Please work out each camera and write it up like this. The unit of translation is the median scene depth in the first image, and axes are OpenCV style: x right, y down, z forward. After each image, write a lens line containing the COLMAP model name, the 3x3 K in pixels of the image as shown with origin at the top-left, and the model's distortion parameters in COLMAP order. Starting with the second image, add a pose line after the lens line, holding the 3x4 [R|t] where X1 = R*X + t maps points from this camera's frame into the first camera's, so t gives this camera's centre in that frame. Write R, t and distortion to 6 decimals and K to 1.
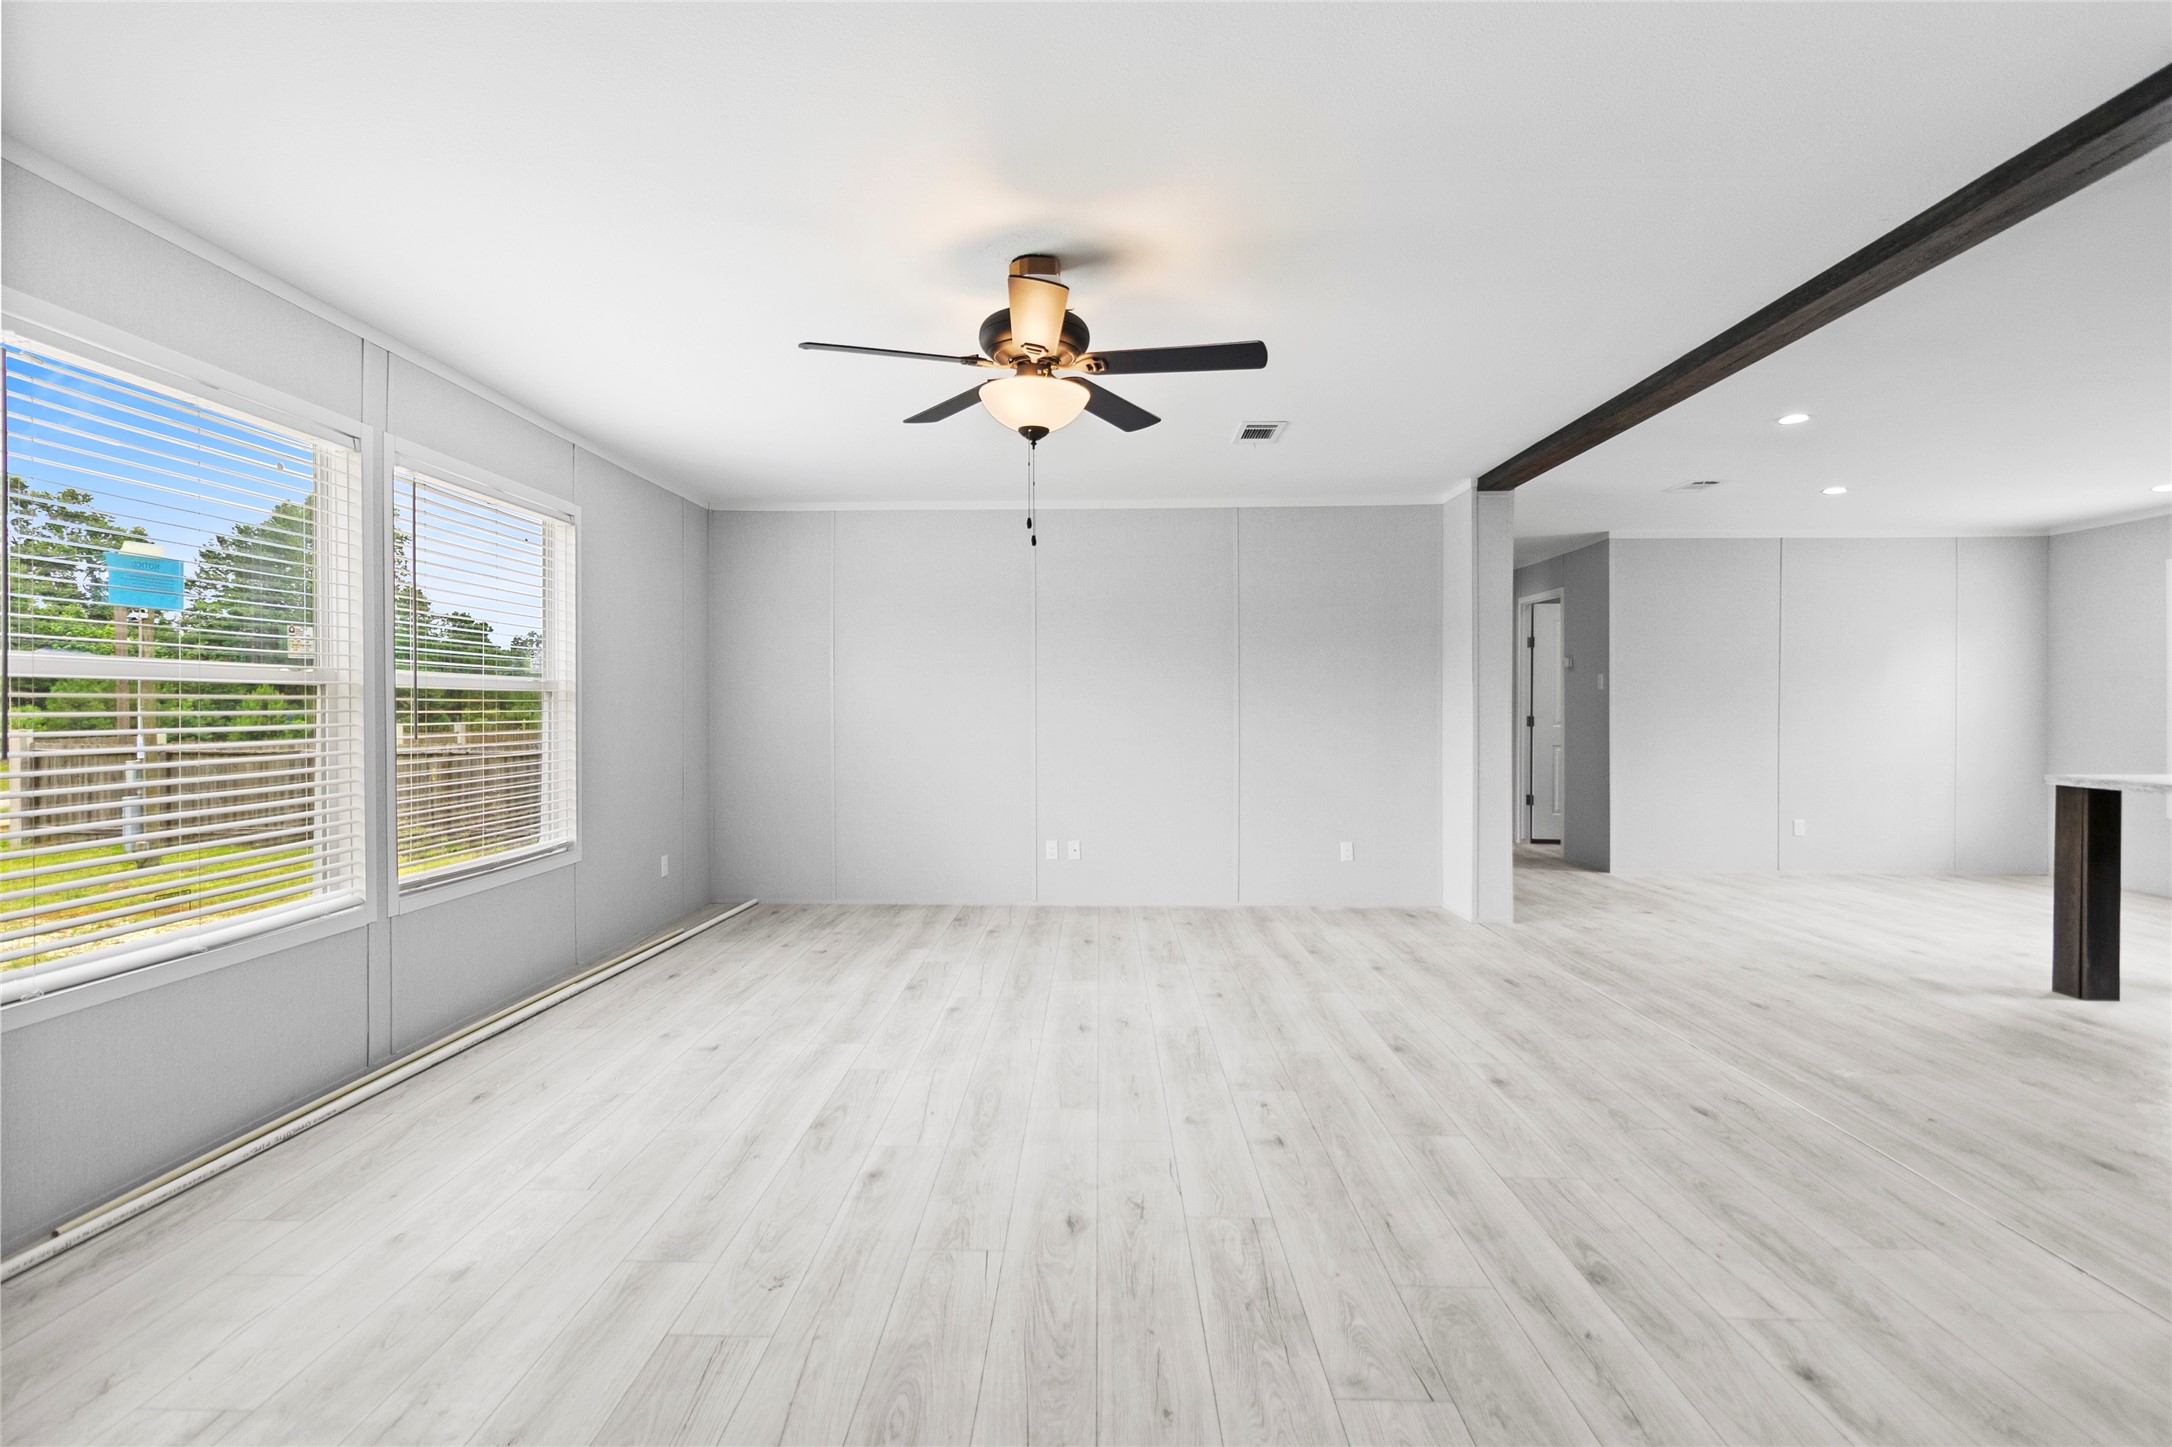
lens RADIAL K [[991.7, 0, 1067.8], [0, 991.7, 720.4], [0, 0, 1]] dist [-0.000375, -0.000050]
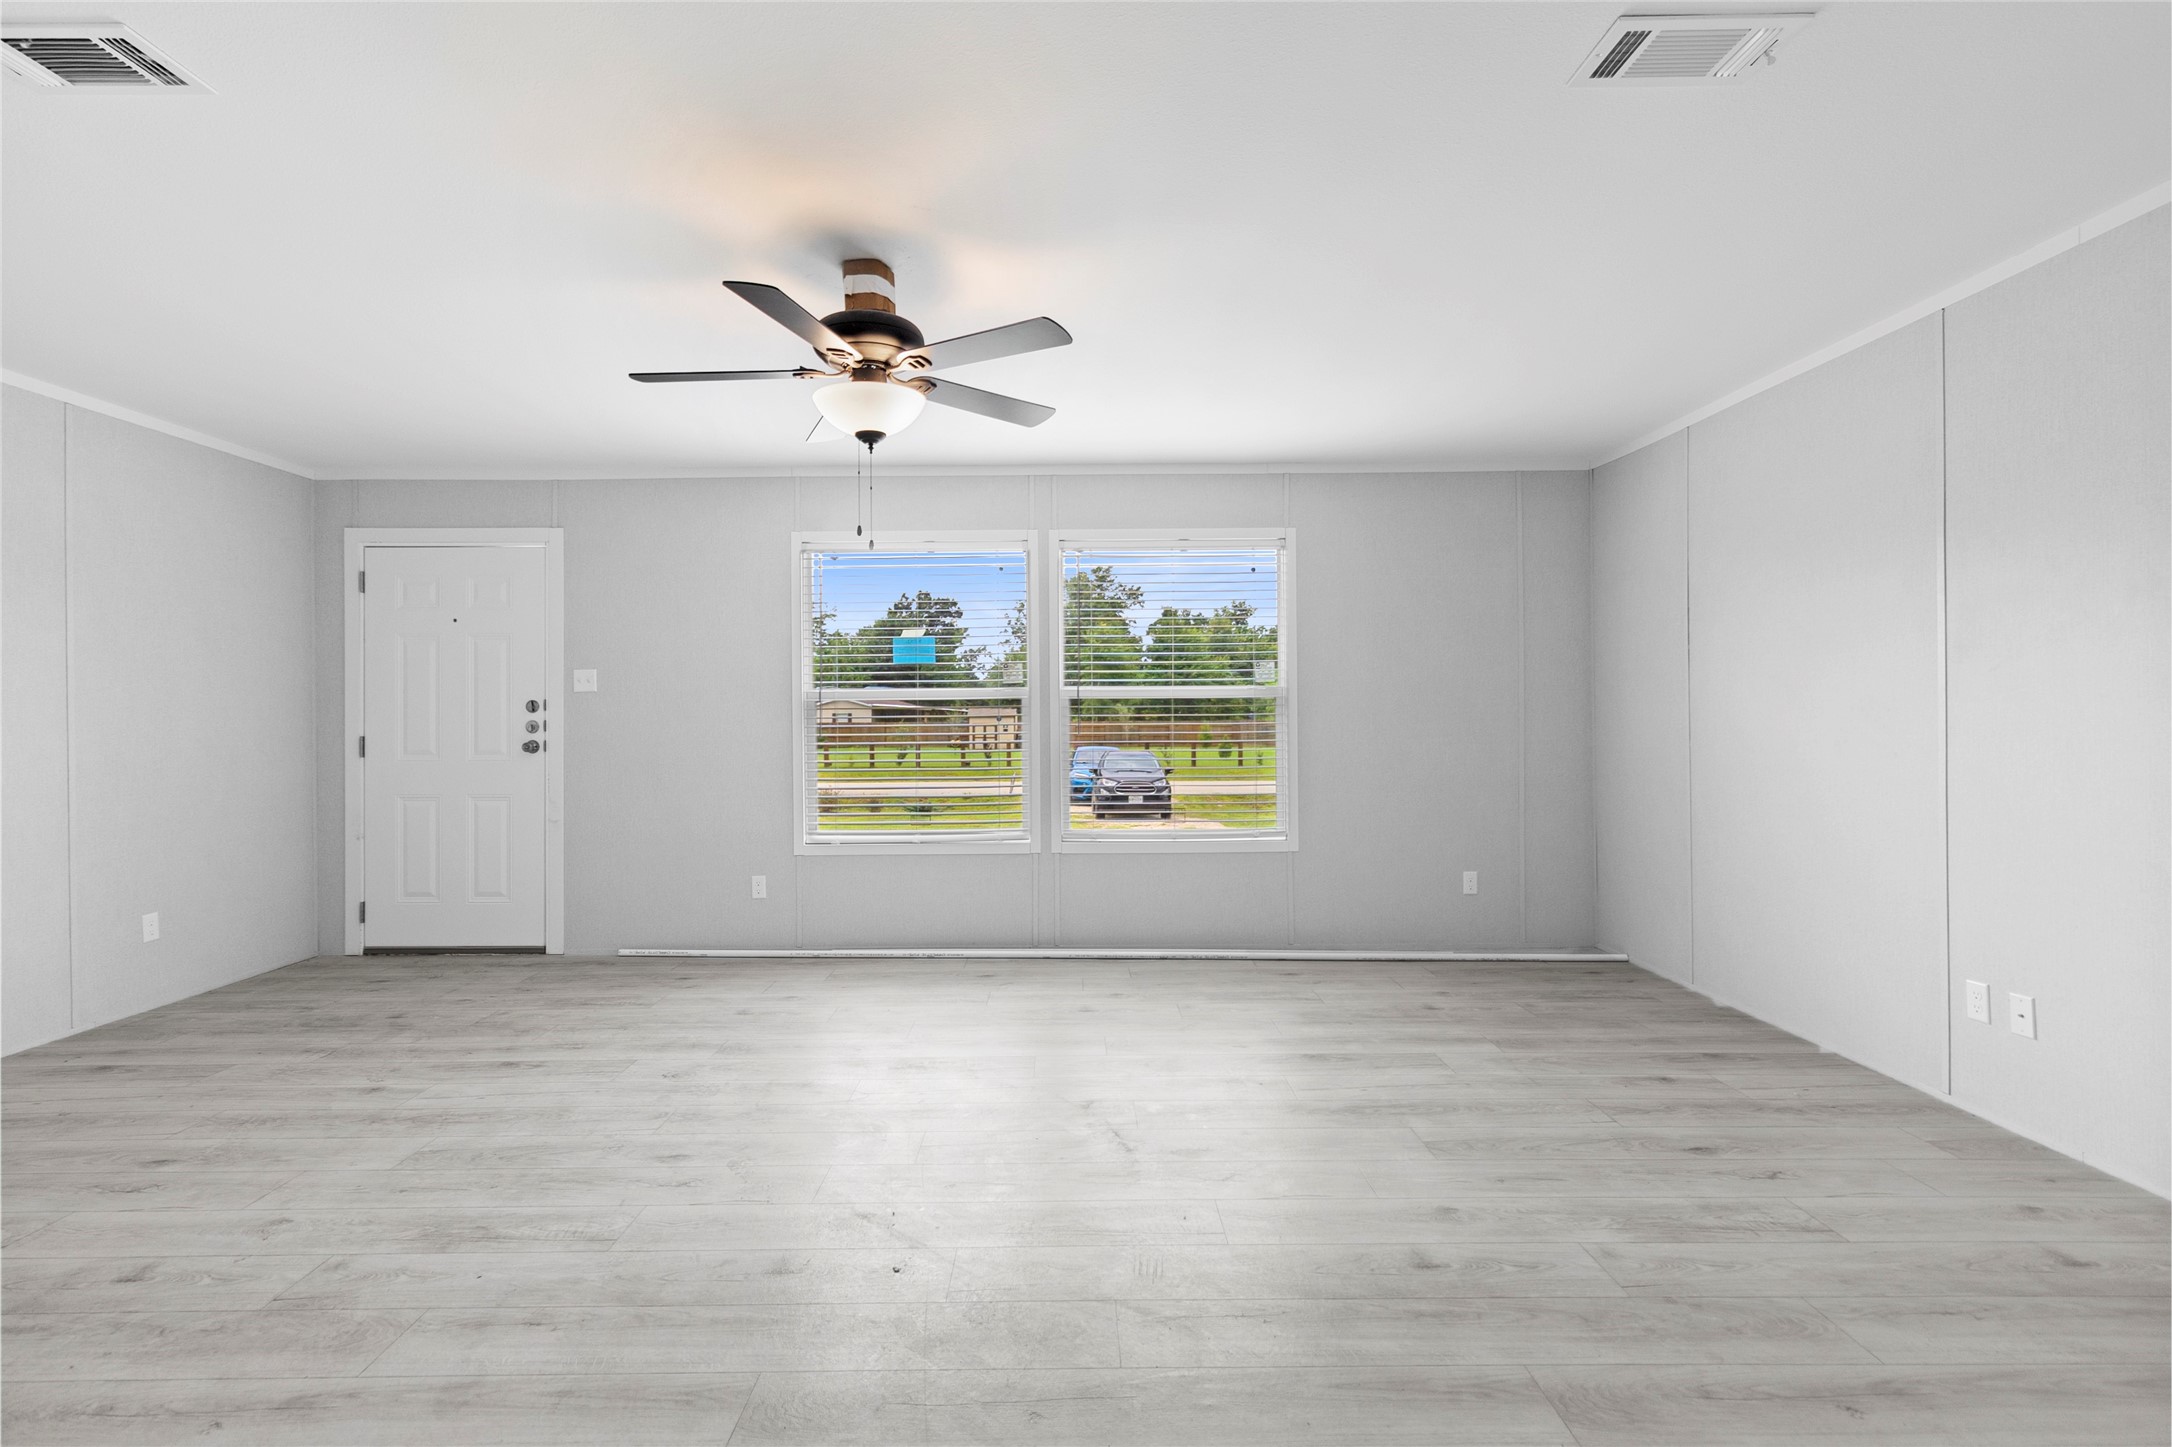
lens RADIAL K [[991.7, 0, 1072.6], [0, 991.7, 710.9], [0, 0, 1]] dist [-0.000375, -0.000050]
pose [[0.032574, -0.006907, -0.999445, 0.560747], [-0.007697, 0.999945, -0.007161, -0.003593], [0.999440, 0.007926, 0.032519, 0.675700]]
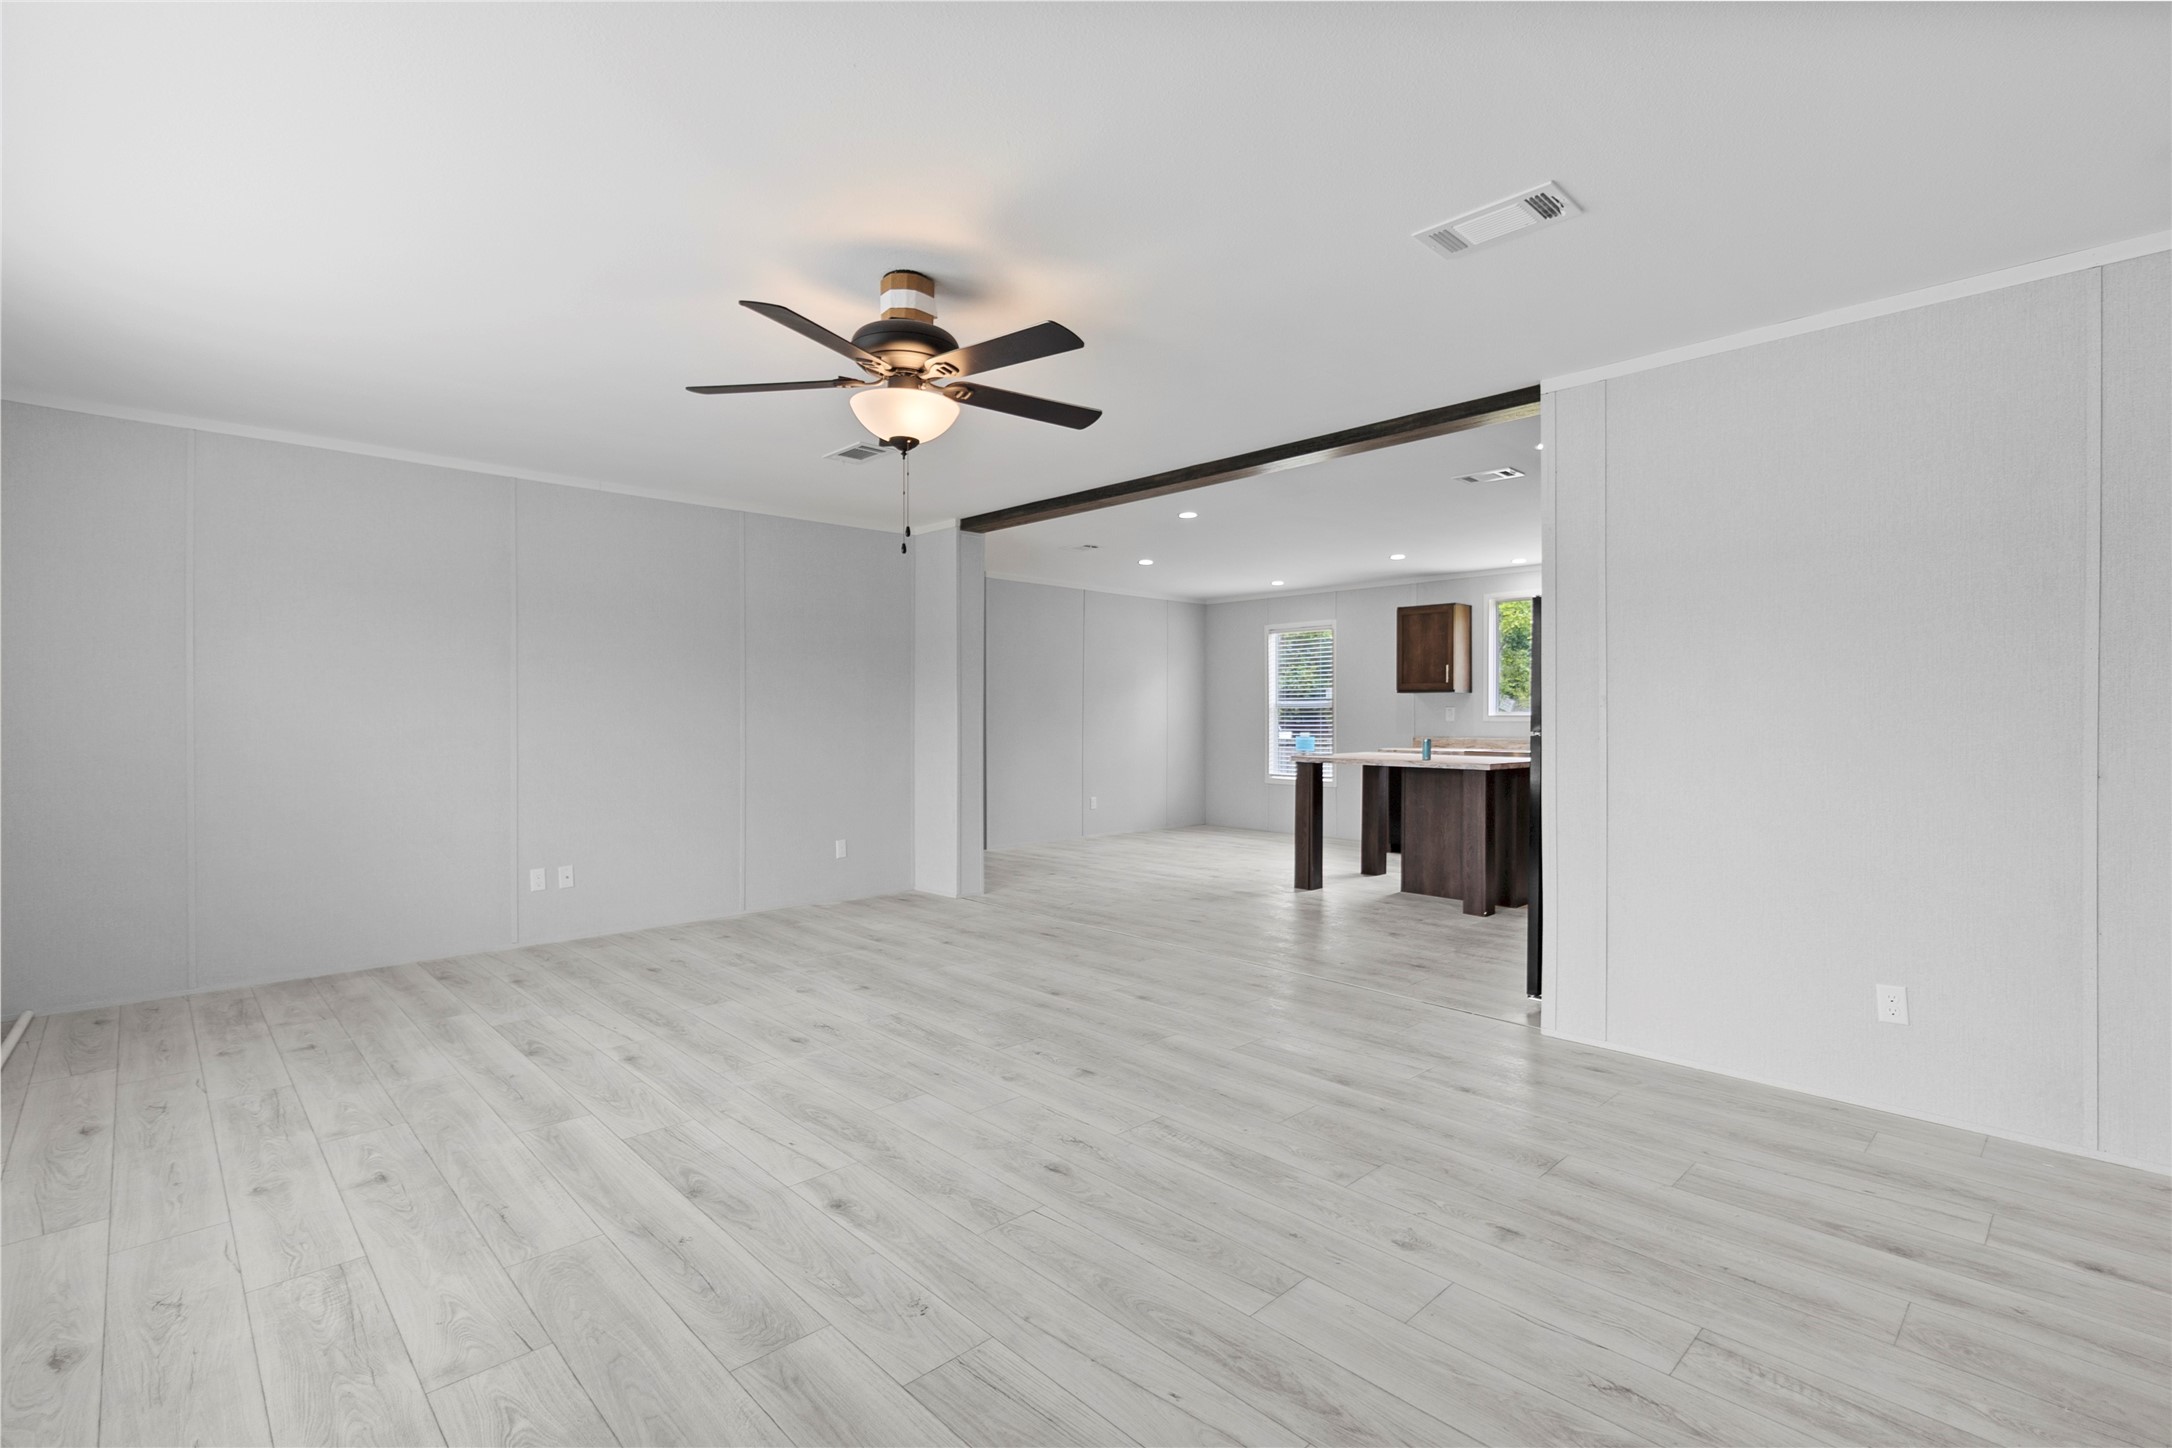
lens RADIAL K [[991.7, 0, 1063.4], [0, 991.7, 710.9], [0, 0, 1]] dist [-0.000375, -0.000050]
pose [[0.709663, 0.004074, 0.704530, -0.368712], [0.009972, 0.999825, -0.015827, 0.004062], [-0.704471, 0.018257, 0.709498, 0.090766]]
